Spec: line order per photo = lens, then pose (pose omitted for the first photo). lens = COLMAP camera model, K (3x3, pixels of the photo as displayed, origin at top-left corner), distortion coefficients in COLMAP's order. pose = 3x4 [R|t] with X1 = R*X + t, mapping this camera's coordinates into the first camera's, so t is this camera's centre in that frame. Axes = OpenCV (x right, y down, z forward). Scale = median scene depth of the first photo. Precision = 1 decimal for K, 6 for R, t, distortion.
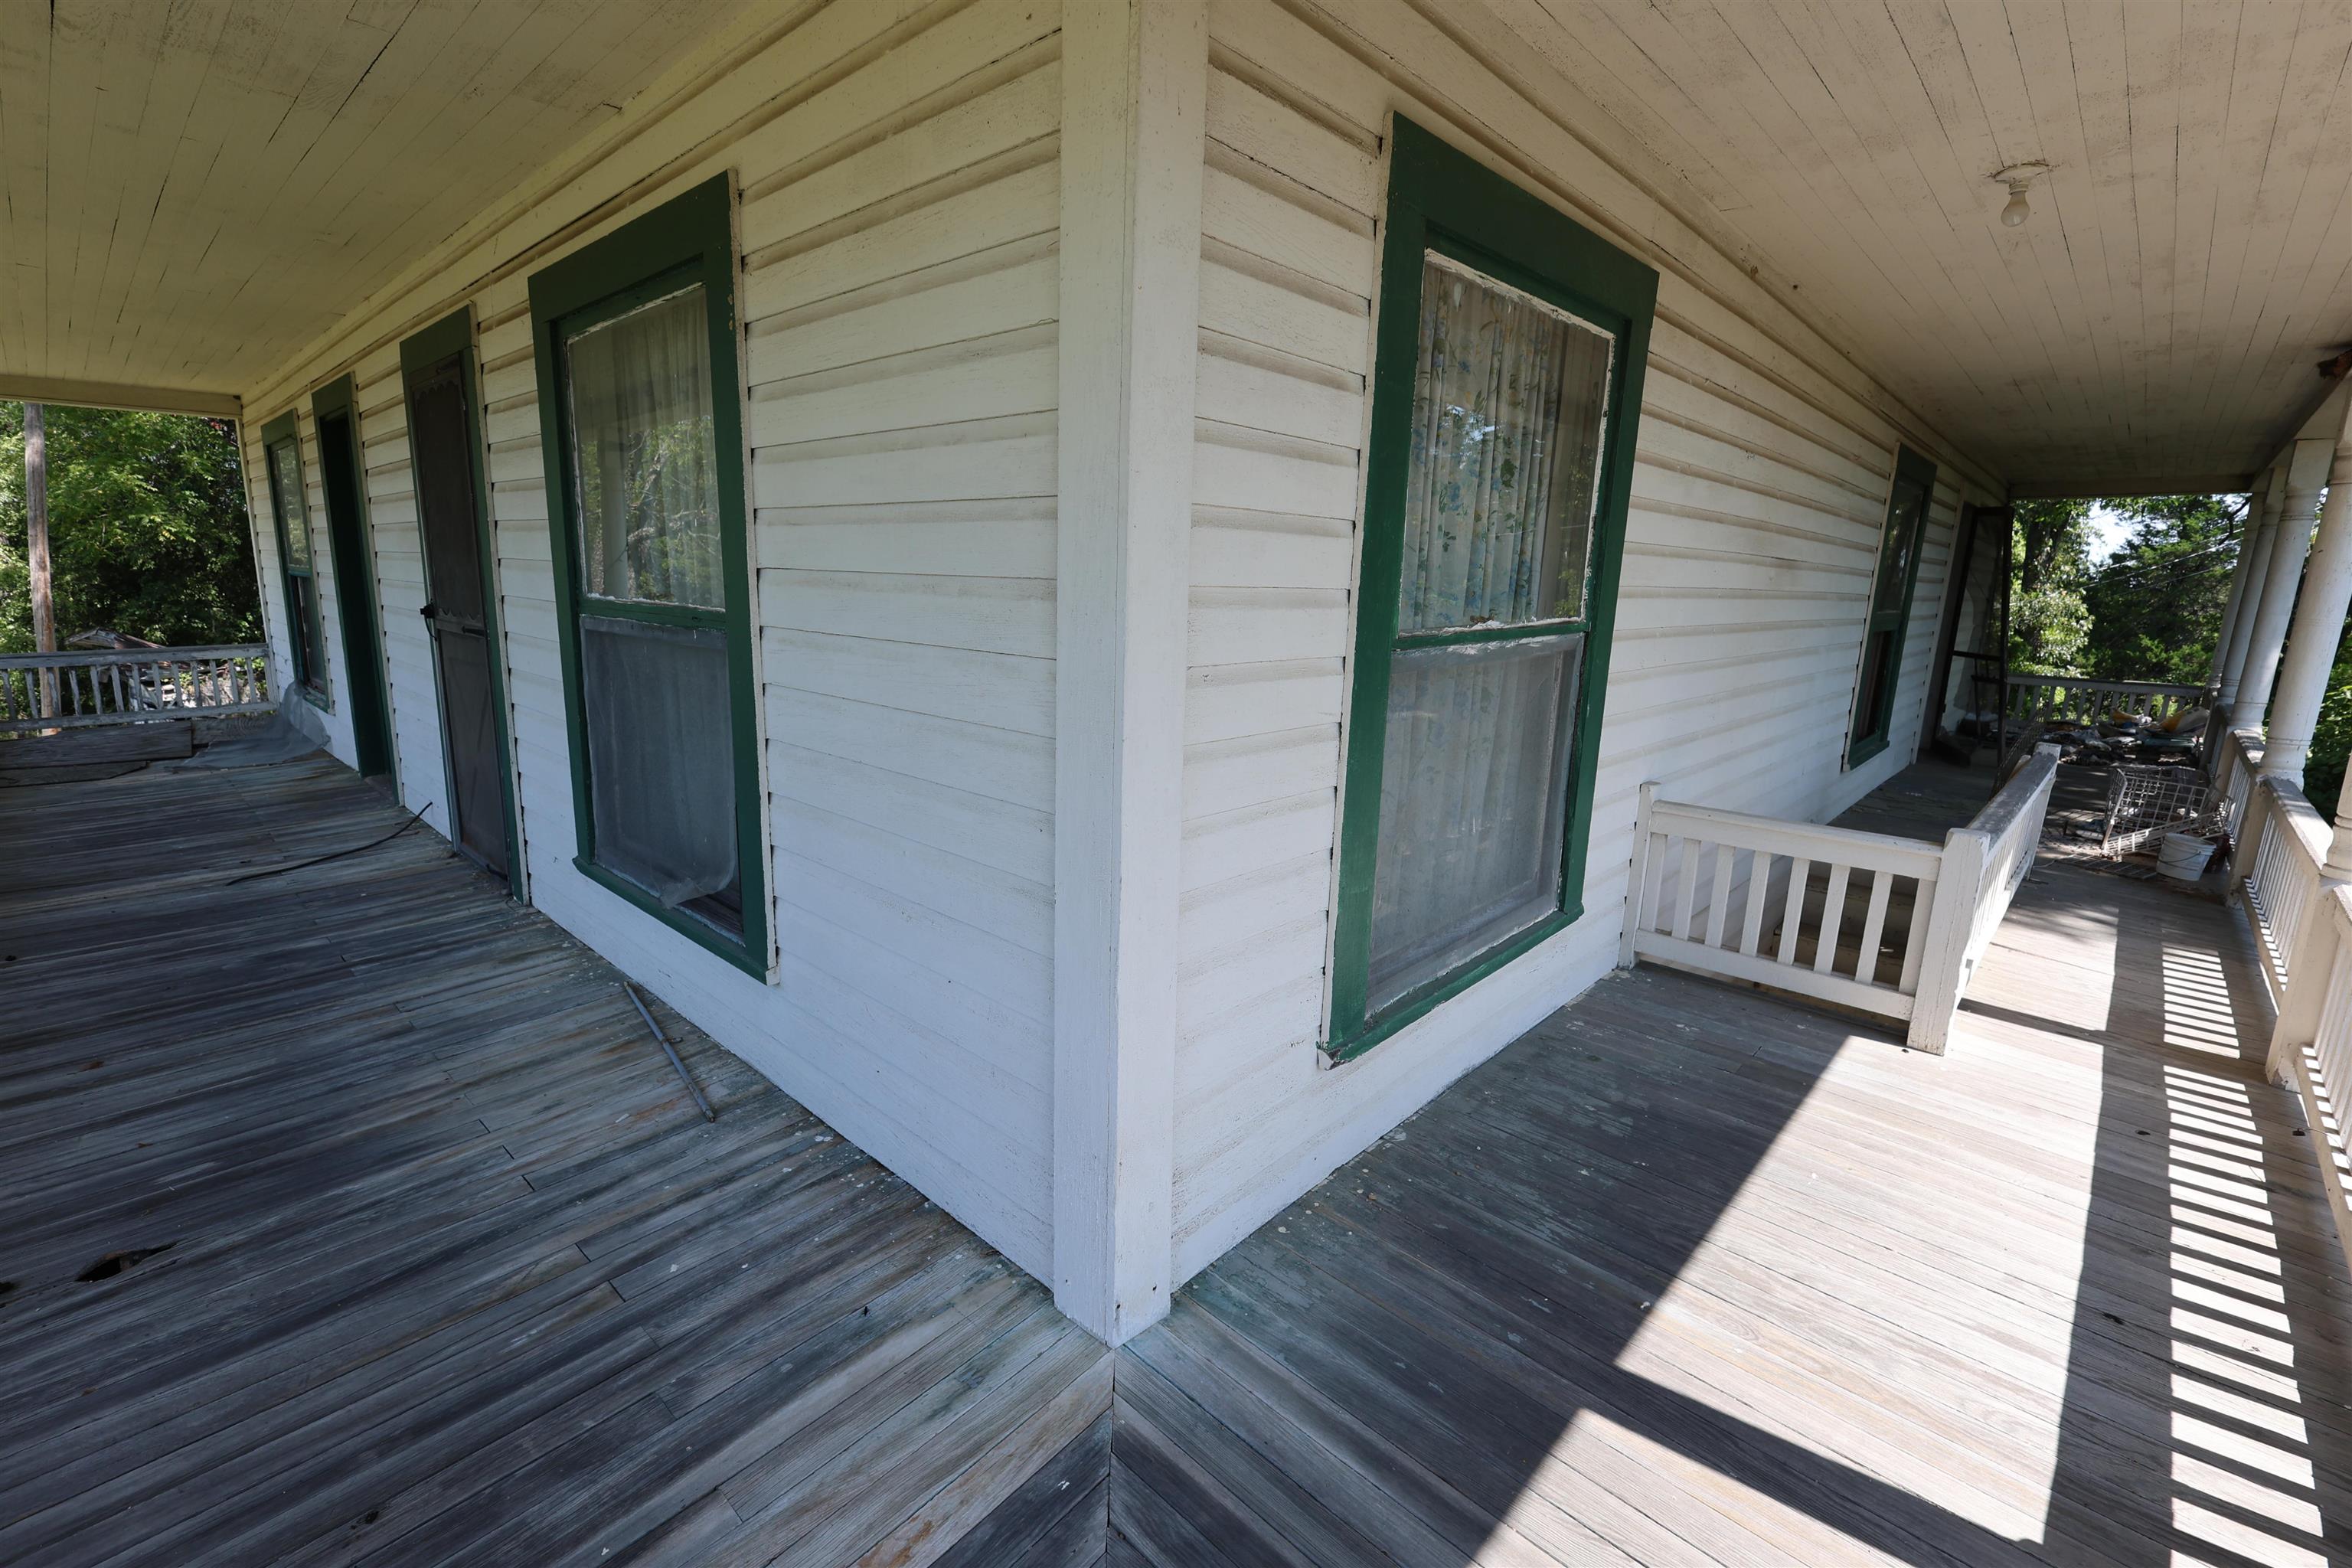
lens RADIAL K [[1018.3, 0, 1186.5], [0, 1018.3, 781.1], [0, 0, 1]] dist [0.015434, -0.001483]
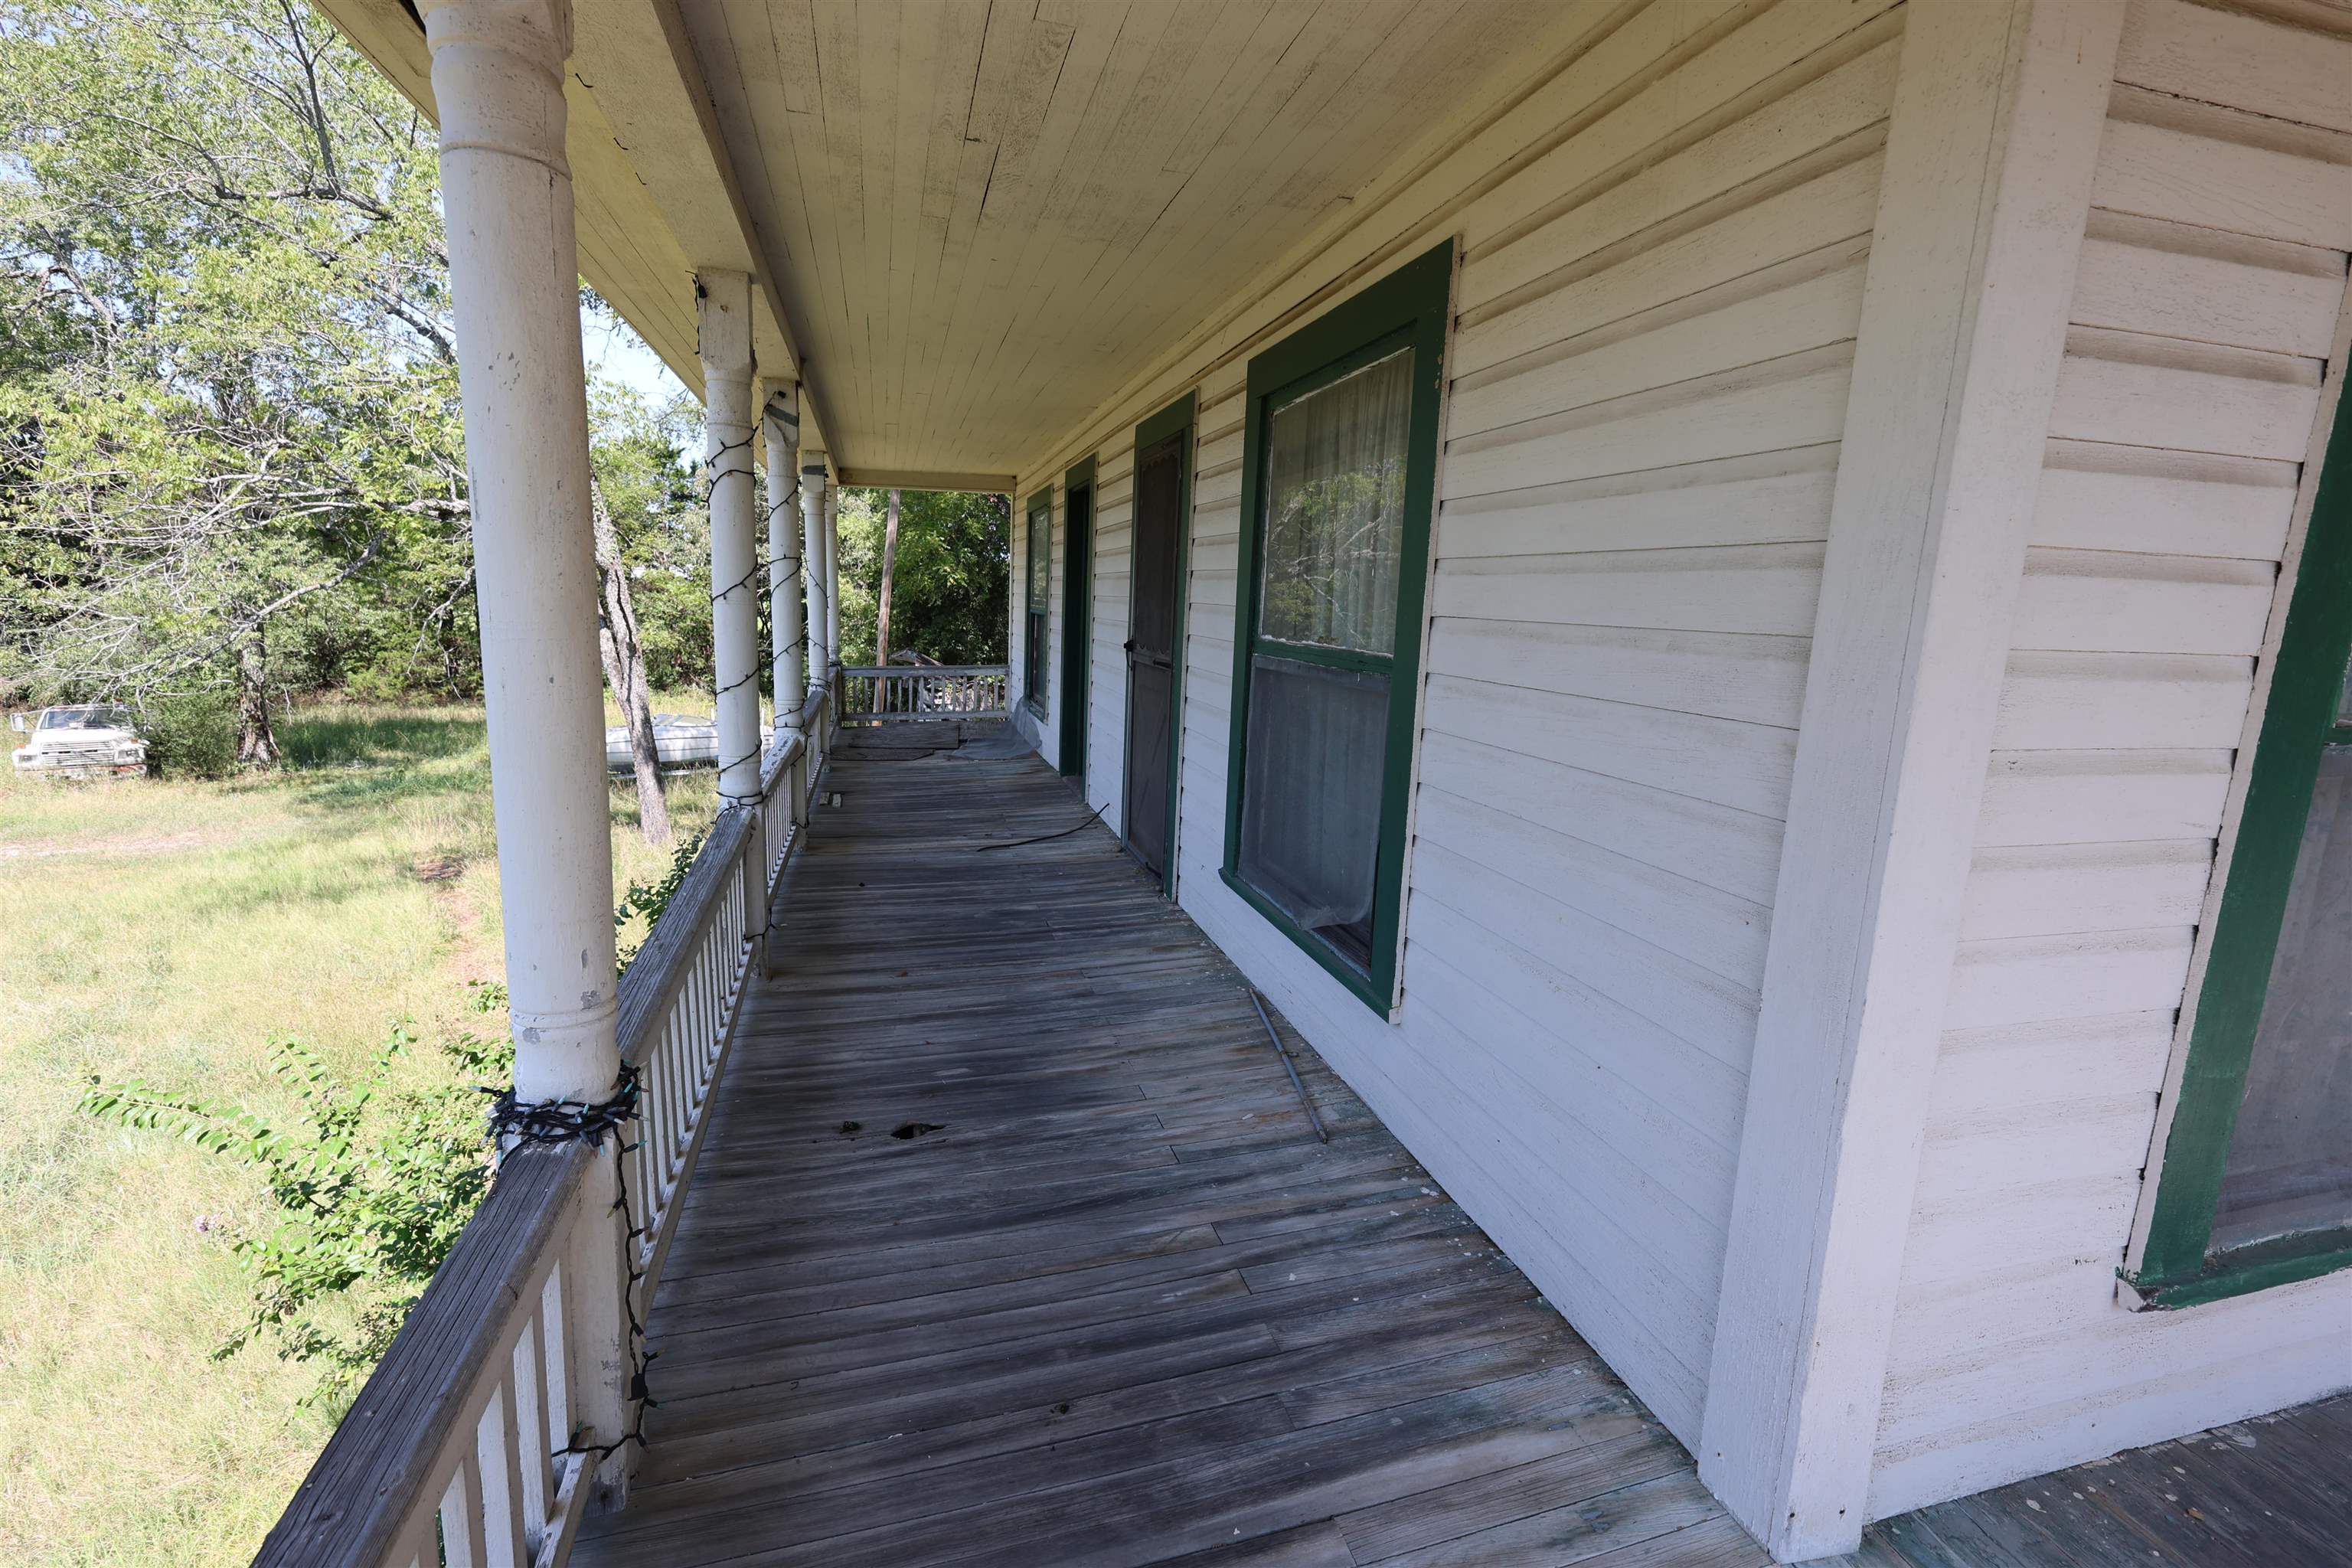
lens RADIAL K [[1018.3, 0, 1122.0], [0, 1018.3, 768.9], [0, 0, 1]] dist [0.015434, -0.001483]
pose [[0.857592, 0.093846, -0.505697, -0.159007], [-0.114811, 0.993333, -0.010363, -0.011052], [0.501353, 0.066947, 0.862649, -0.024708]]
